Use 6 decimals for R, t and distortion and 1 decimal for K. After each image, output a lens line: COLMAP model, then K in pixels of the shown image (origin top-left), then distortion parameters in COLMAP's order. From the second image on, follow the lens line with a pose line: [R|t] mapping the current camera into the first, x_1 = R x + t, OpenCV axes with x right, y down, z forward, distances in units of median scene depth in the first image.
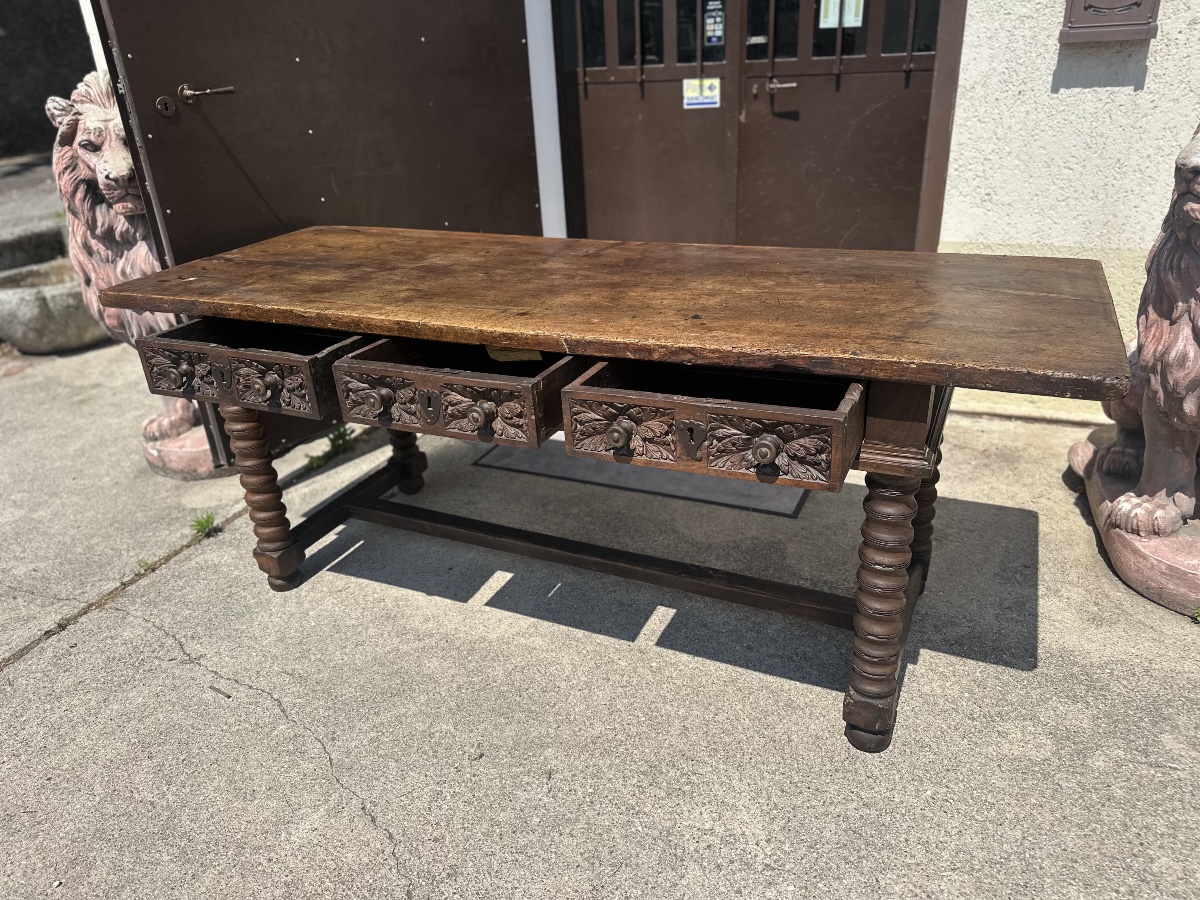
lens RADIAL K [[850.1, 0, 606.3], [0, 850.1, 455.3], [0, 0, 1]] dist [0.017861, -0.020102]
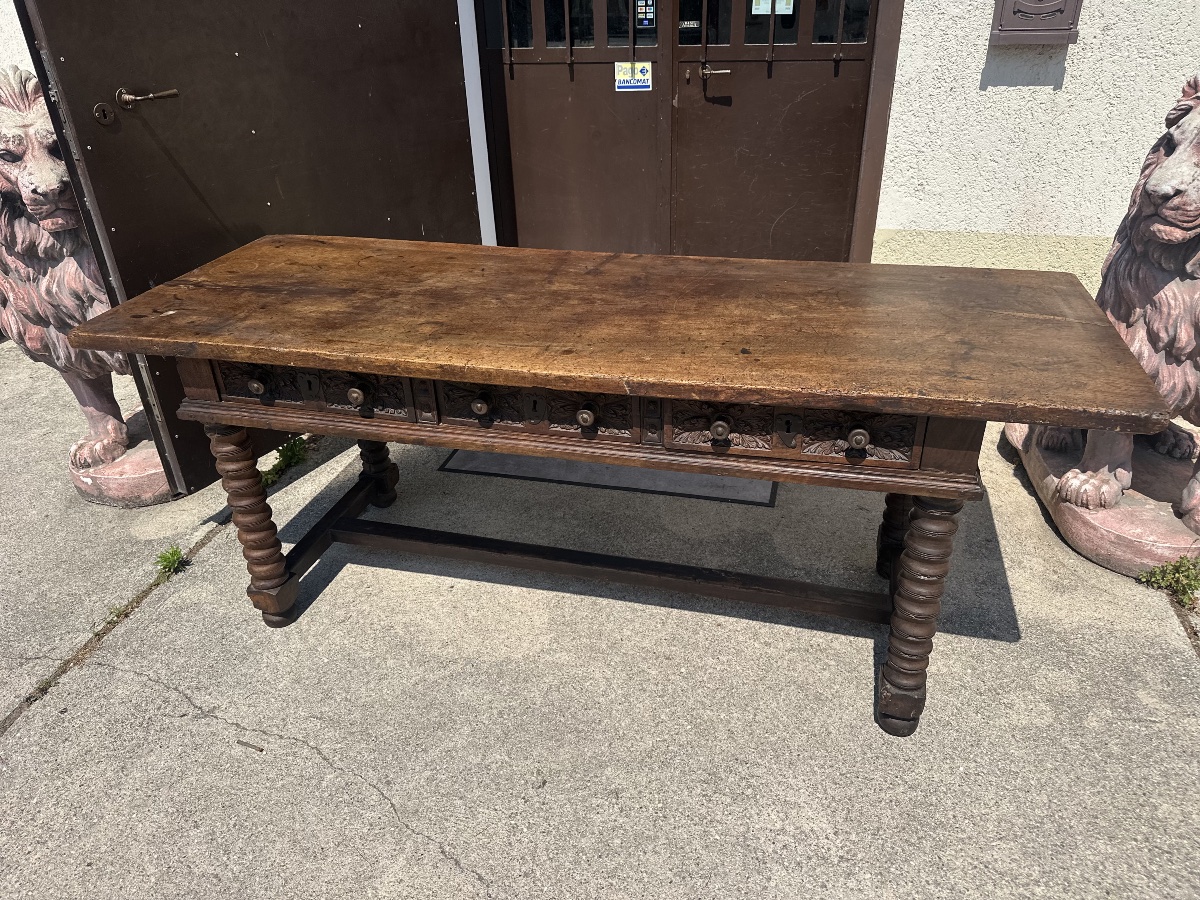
lens RADIAL K [[849.0, 0, 605.1], [0, 849.0, 456.6], [0, 0, 1]] dist [0.019782, -0.022644]
pose [[0.984925, -0.066320, 0.159764, -0.178766], [0.055913, 0.996064, 0.068782, -0.087905], [-0.163696, -0.058812, 0.984756, 0.002485]]
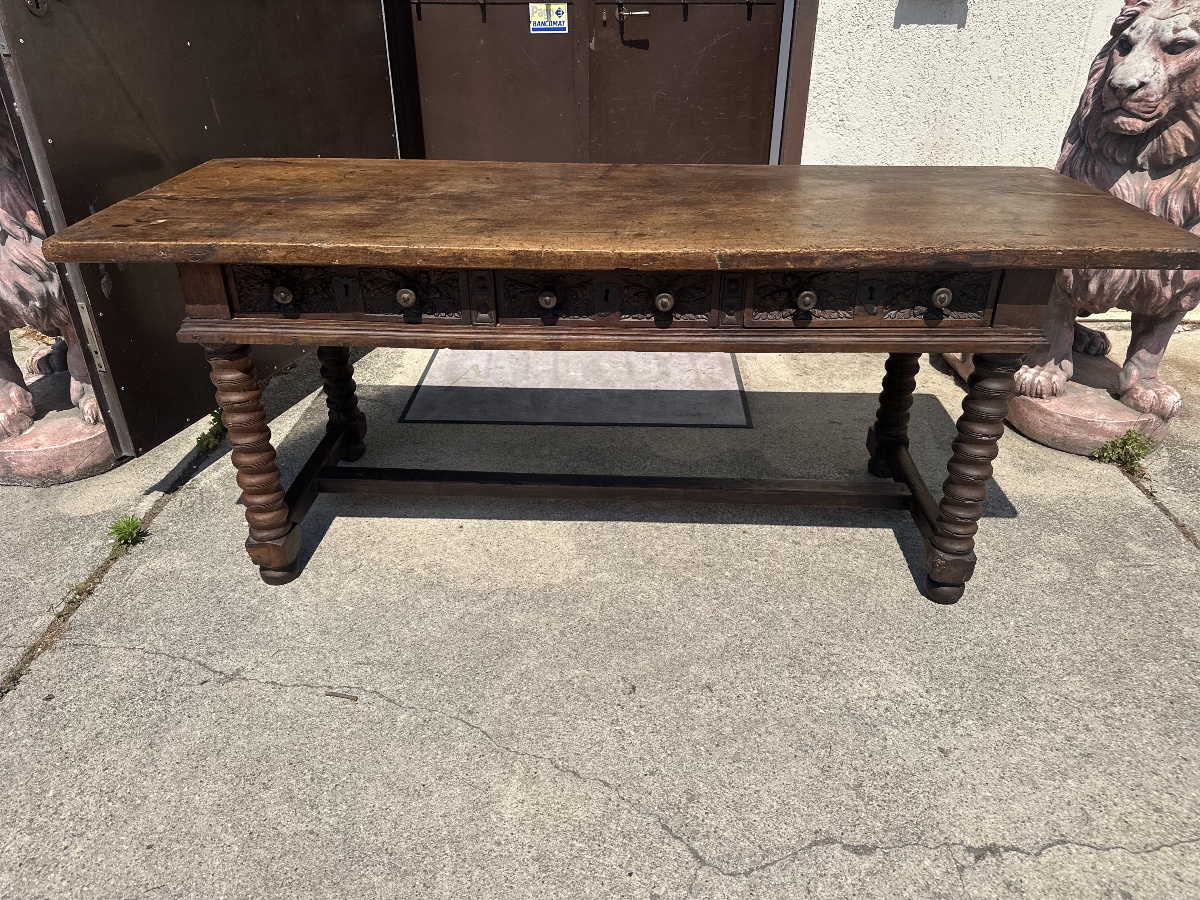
lens RADIAL K [[848.2, 0, 600.1], [0, 848.2, 456.2], [0, 0, 1]] dist [0.027127, -0.031044]
pose [[0.923081, -0.143139, 0.356976, -0.418792], [0.121595, 0.989169, 0.082210, -0.001715], [-0.364877, -0.032480, 0.930489, 0.086162]]
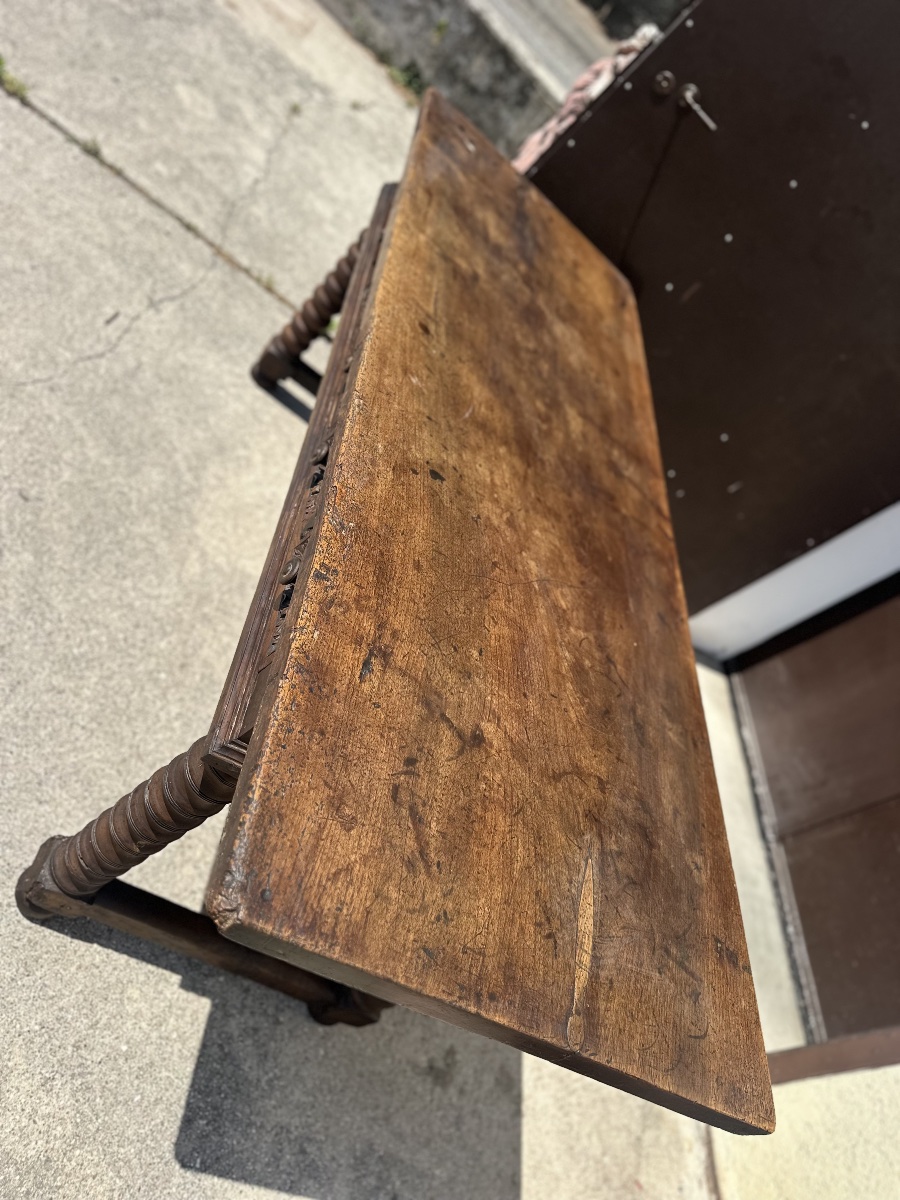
lens RADIAL K [[847.7, 0, 445.9], [0, 847.7, 600.7], [0, 0, 1]] dist [0.022546, -0.027149]
pose [[0.213735, 0.883241, -0.417377, 0.395271], [-0.916806, 0.328888, 0.226493, -0.231350], [0.337318, 0.334244, 0.880055, 0.286412]]
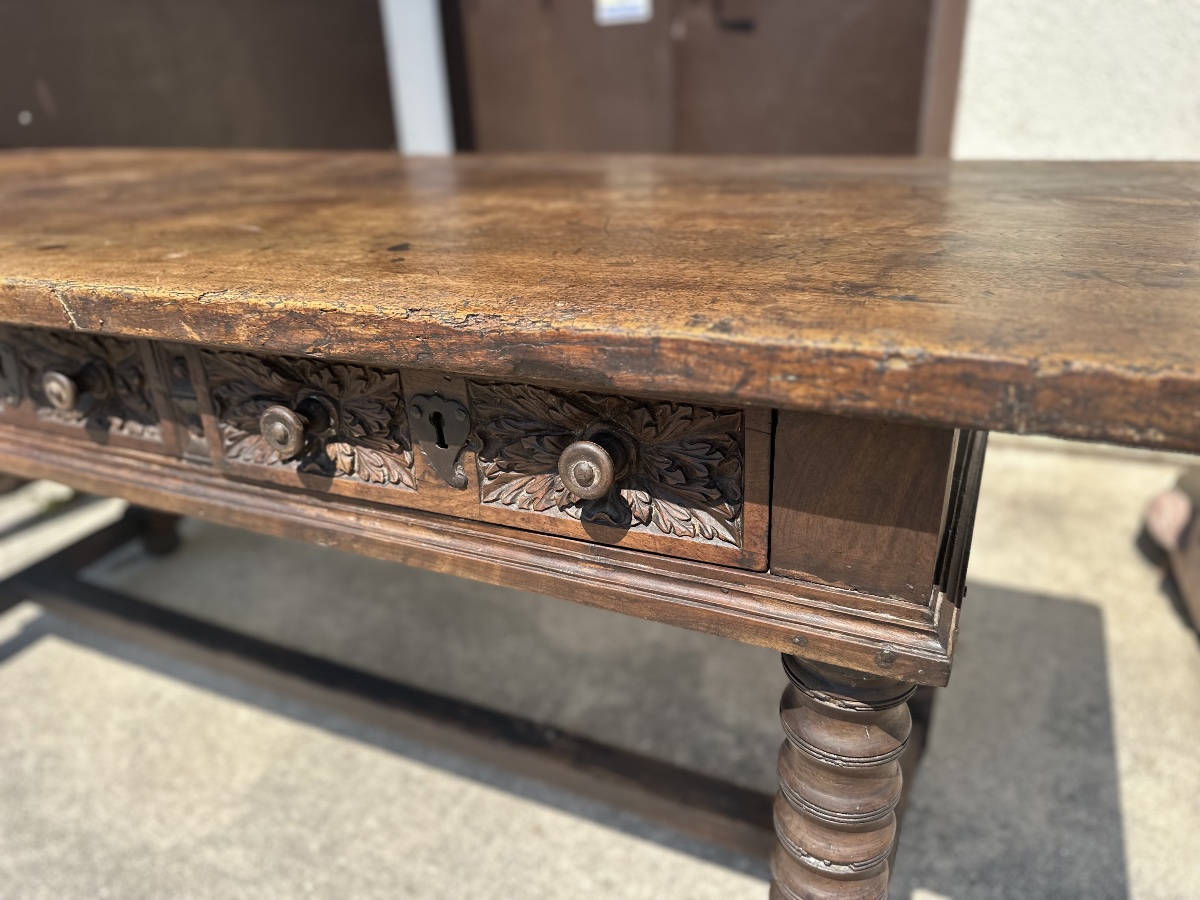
lens RADIAL K [[844.8, 0, 605.3], [0, 844.8, 470.0], [0, 0, 1]] dist [0.138164, -0.194962]
pose [[0.999949, 0.008456, 0.005567, 0.157229], [-0.008498, 0.999935, 0.007620, -0.042610], [-0.005502, -0.007667, 0.999955, 0.430119]]
